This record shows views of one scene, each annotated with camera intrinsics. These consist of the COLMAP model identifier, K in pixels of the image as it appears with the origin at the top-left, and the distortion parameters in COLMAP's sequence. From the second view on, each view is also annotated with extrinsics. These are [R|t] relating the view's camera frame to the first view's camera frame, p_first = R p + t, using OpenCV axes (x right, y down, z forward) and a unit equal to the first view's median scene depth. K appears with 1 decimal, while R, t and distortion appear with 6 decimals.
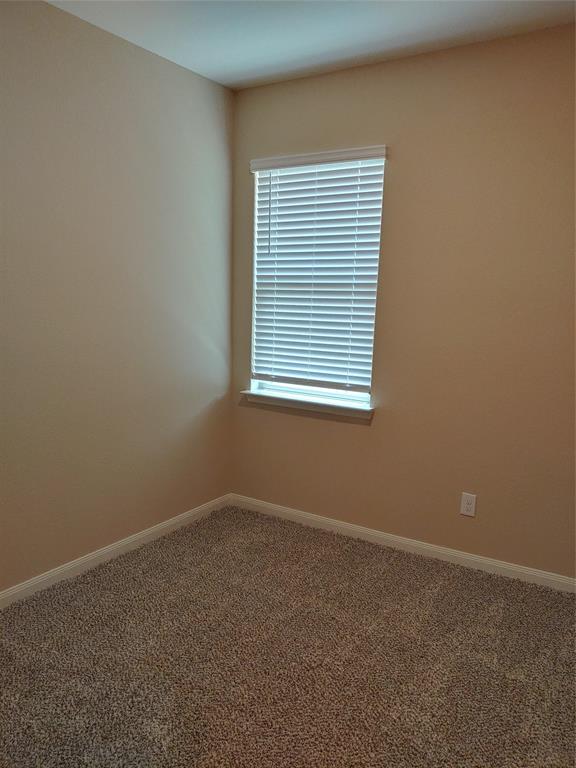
lens RADIAL K [[557.0, 0, 303.5], [0, 557.0, 385.8], [0, 0, 1]] dist [0.006805, -0.042015]
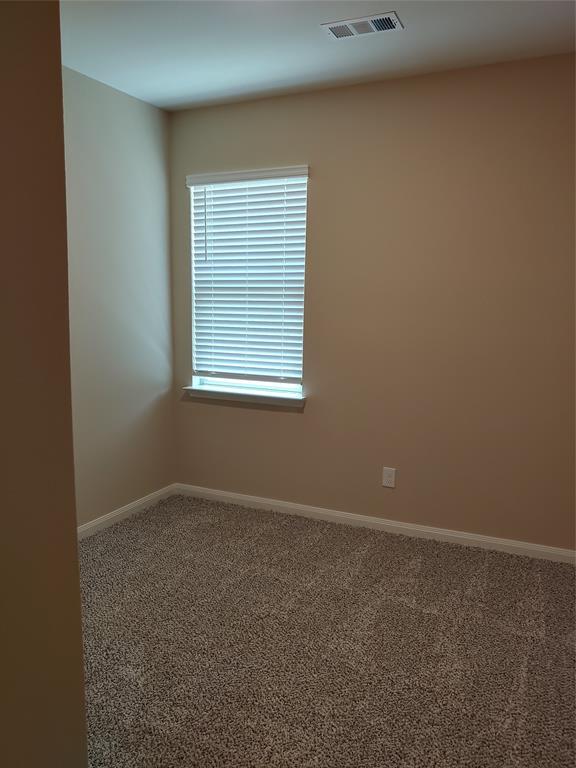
lens RADIAL K [[557.0, 0, 303.5], [0, 557.0, 385.8], [0, 0, 1]] dist [0.006805, -0.042015]
pose [[0.991339, -0.033687, 0.126934, -0.020536], [0.033981, 0.999422, -0.000155, 0.017551], [-0.126855, 0.004467, 0.991911, -0.123597]]
